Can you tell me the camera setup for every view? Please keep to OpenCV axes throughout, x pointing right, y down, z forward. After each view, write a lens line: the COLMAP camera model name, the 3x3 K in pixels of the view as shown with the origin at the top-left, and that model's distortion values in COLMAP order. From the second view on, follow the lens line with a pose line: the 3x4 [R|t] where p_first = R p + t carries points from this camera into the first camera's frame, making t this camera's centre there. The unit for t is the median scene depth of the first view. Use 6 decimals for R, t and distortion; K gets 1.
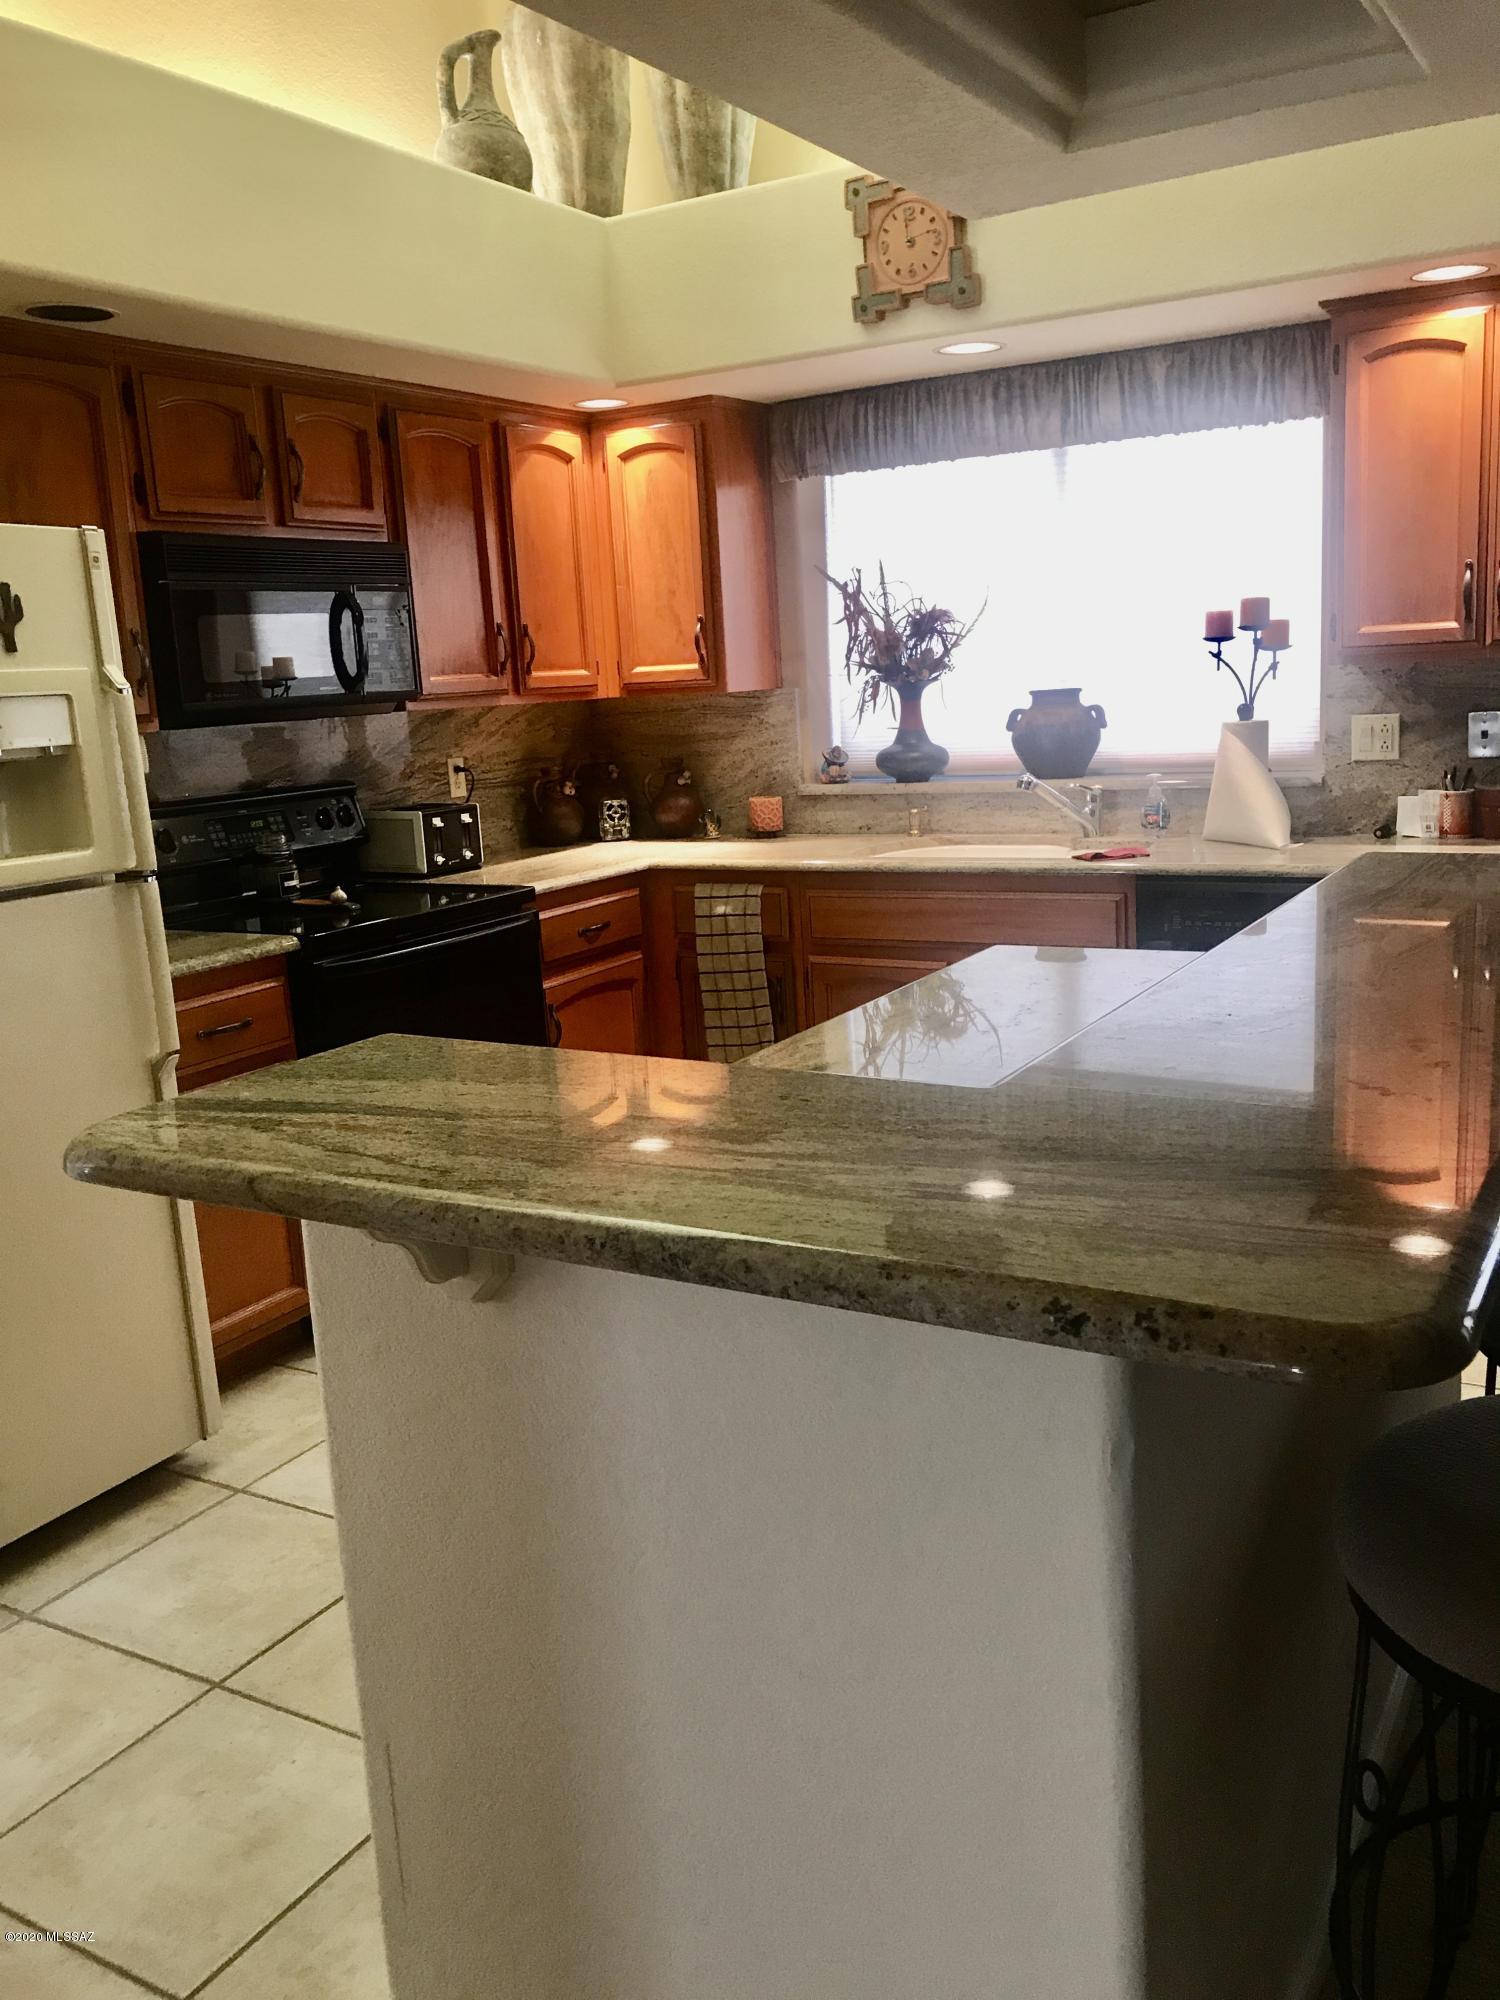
lens RADIAL K [[1635.7, 0, 750.0], [0, 1635.7, 1000.0], [0, 0, 1]] dist [0.007440, 0.010200]
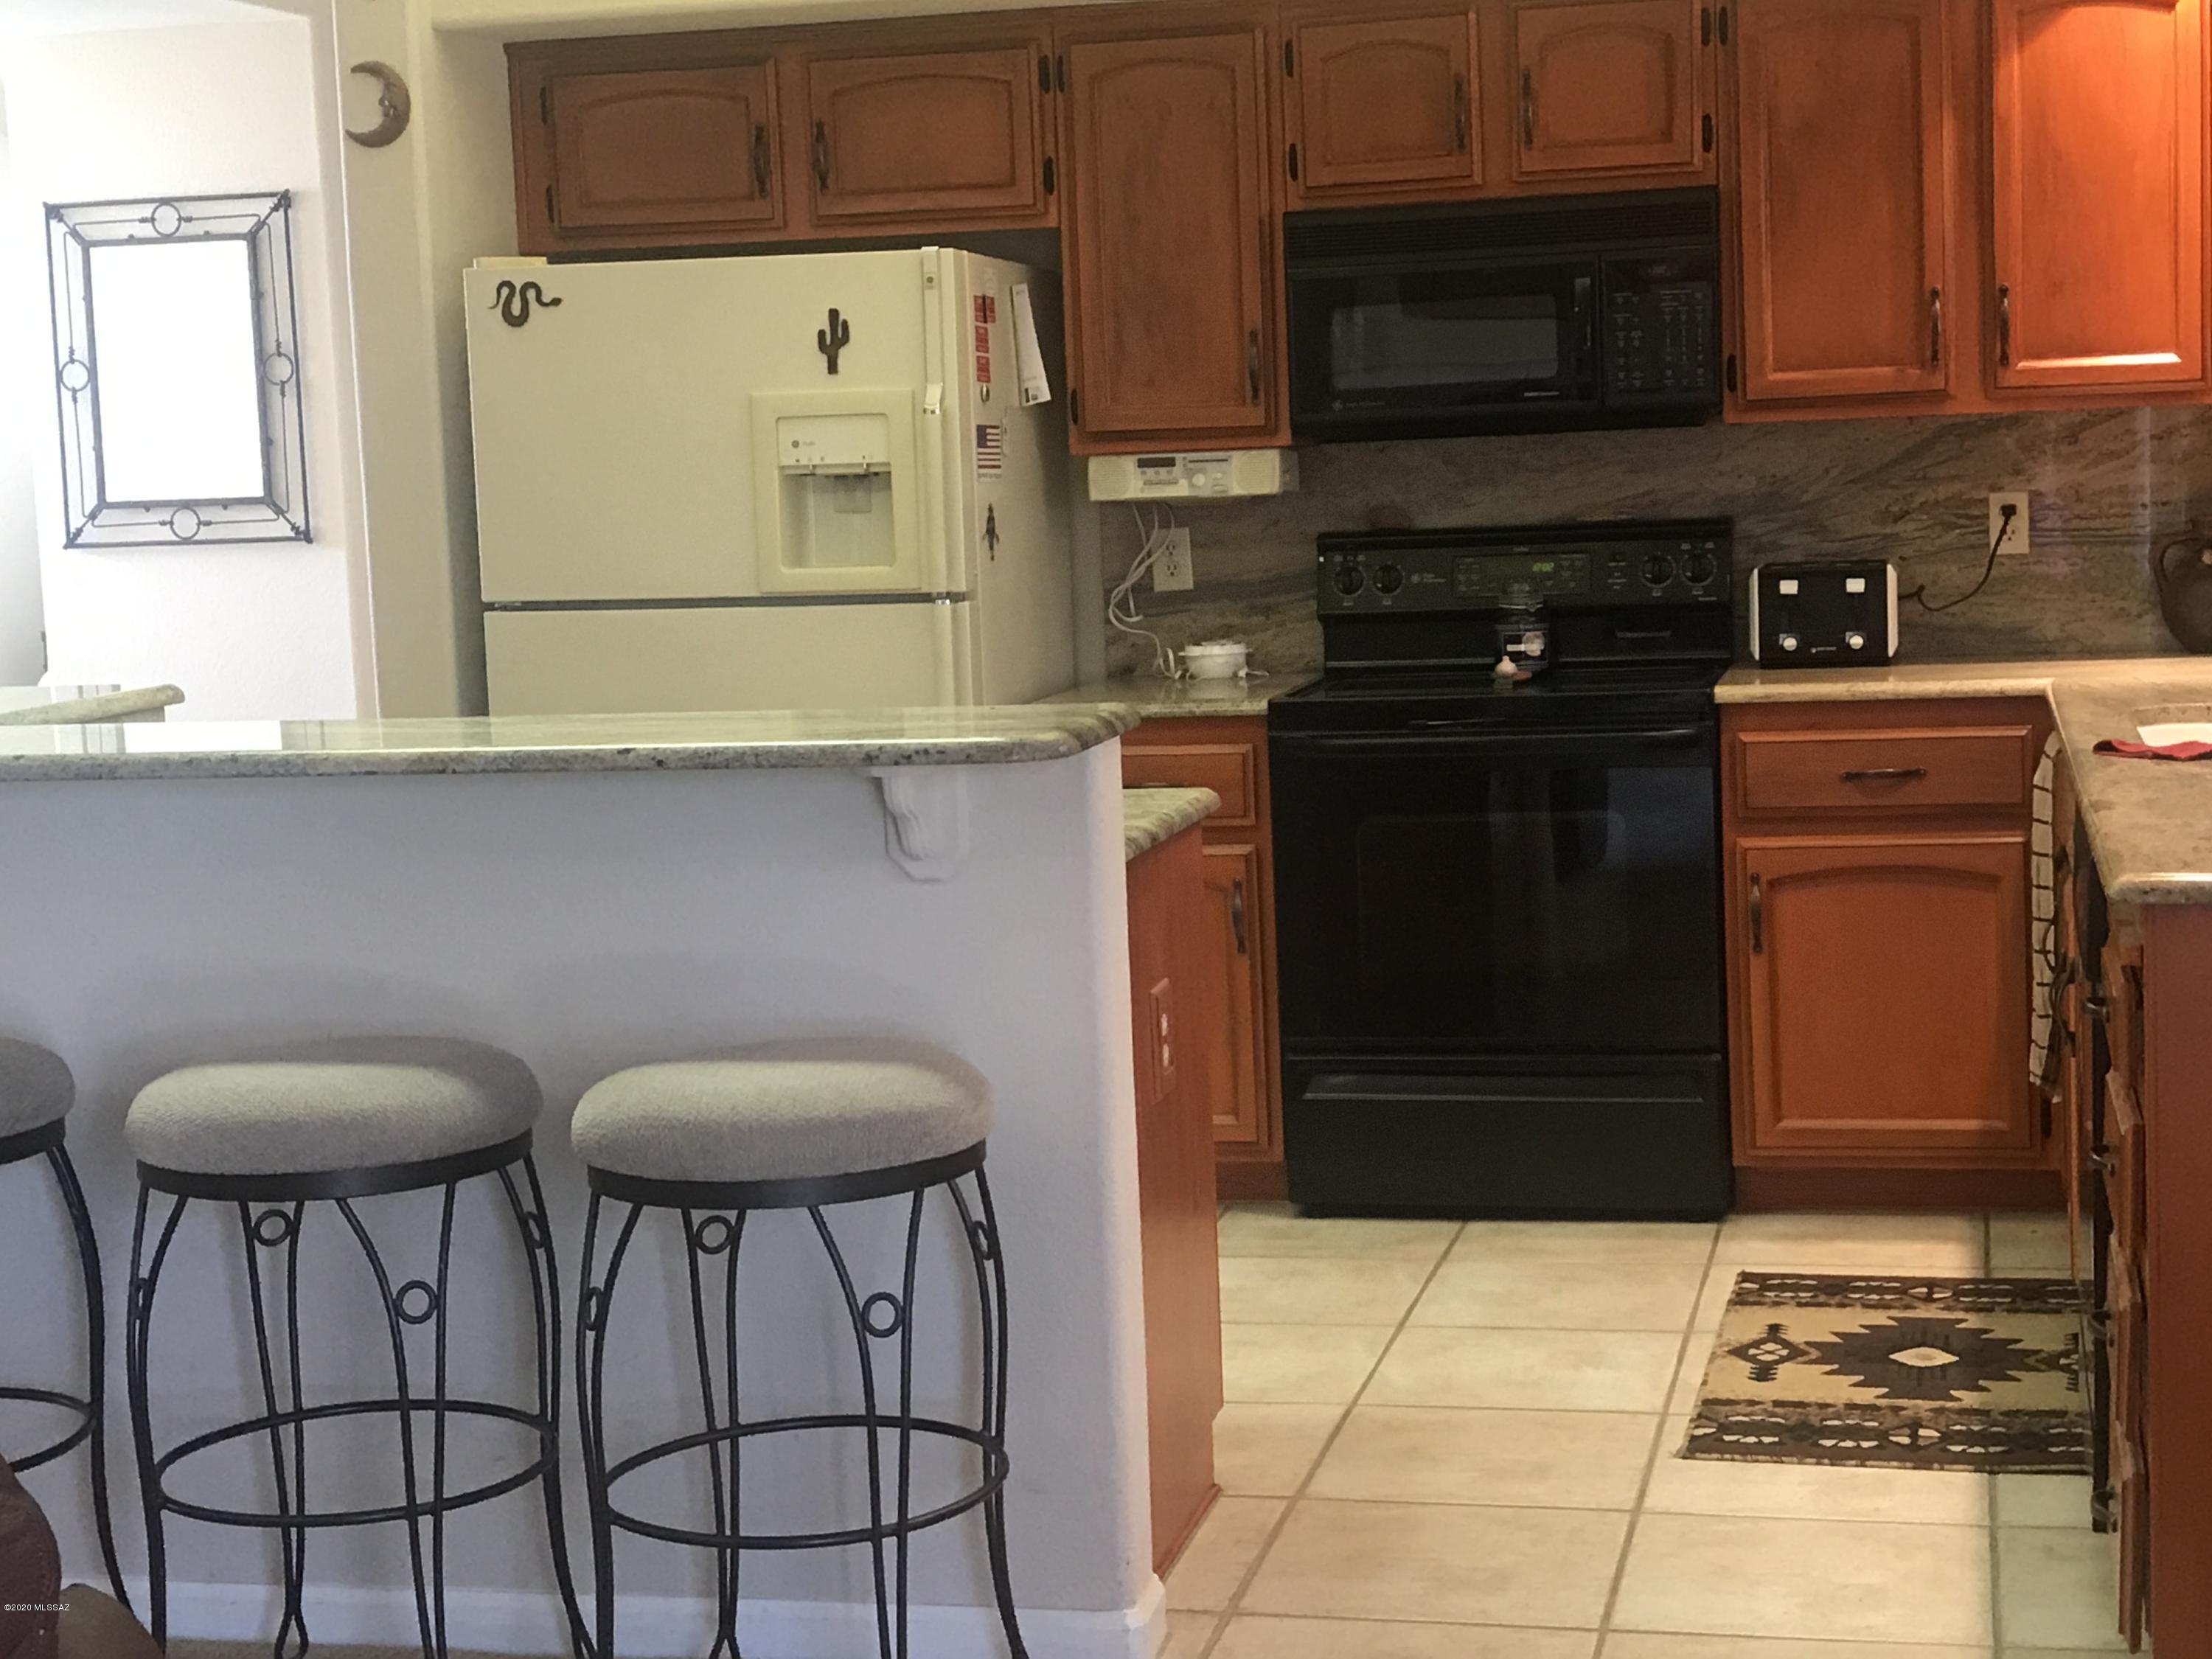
lens RADIAL K [[3599.6, 0, 1106.0], [0, 3599.6, 829.5], [0, 0, 1]] dist [0.066167, -0.014009]
pose [[0.312882, 0.142856, -0.938987, 1.108410], [-0.163120, 0.982017, 0.095049, -0.105248], [0.935680, 0.123428, 0.330559, 0.262353]]
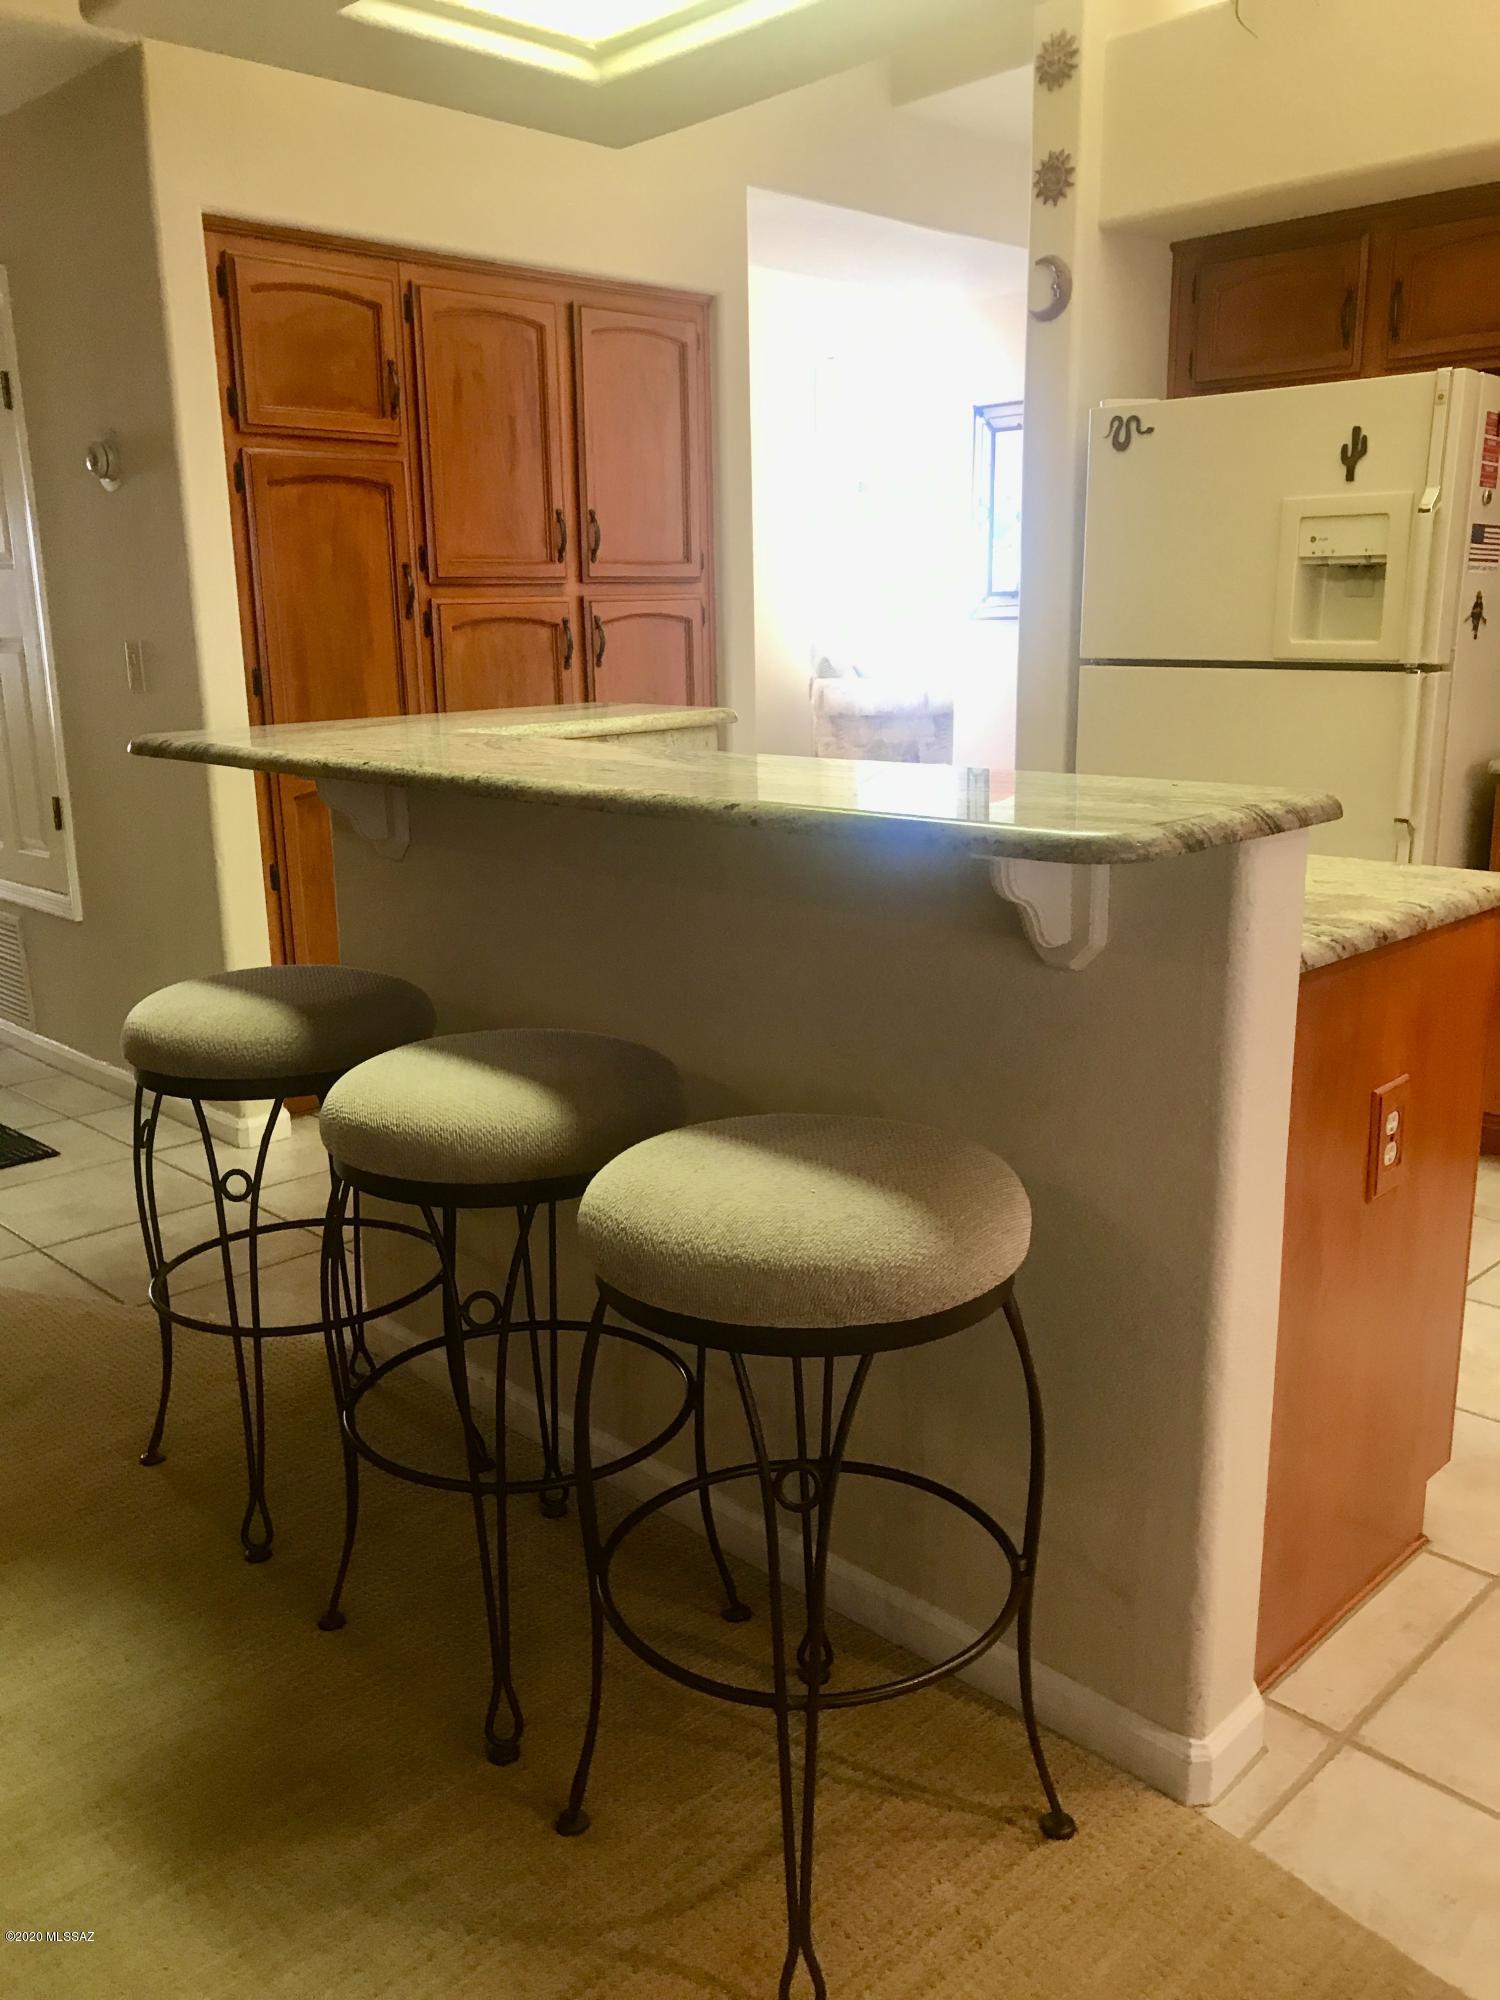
lens RADIAL K [[1635.7, 0, 750.0], [0, 1635.7, 1000.0], [0, 0, 1]] dist [0.007440, 0.010200]
pose [[-0.247726, 0.280803, -0.927244, 0.608511], [-0.159990, 0.932079, 0.325011, -0.106072], [0.955529, 0.228864, -0.185974, 0.533463]]
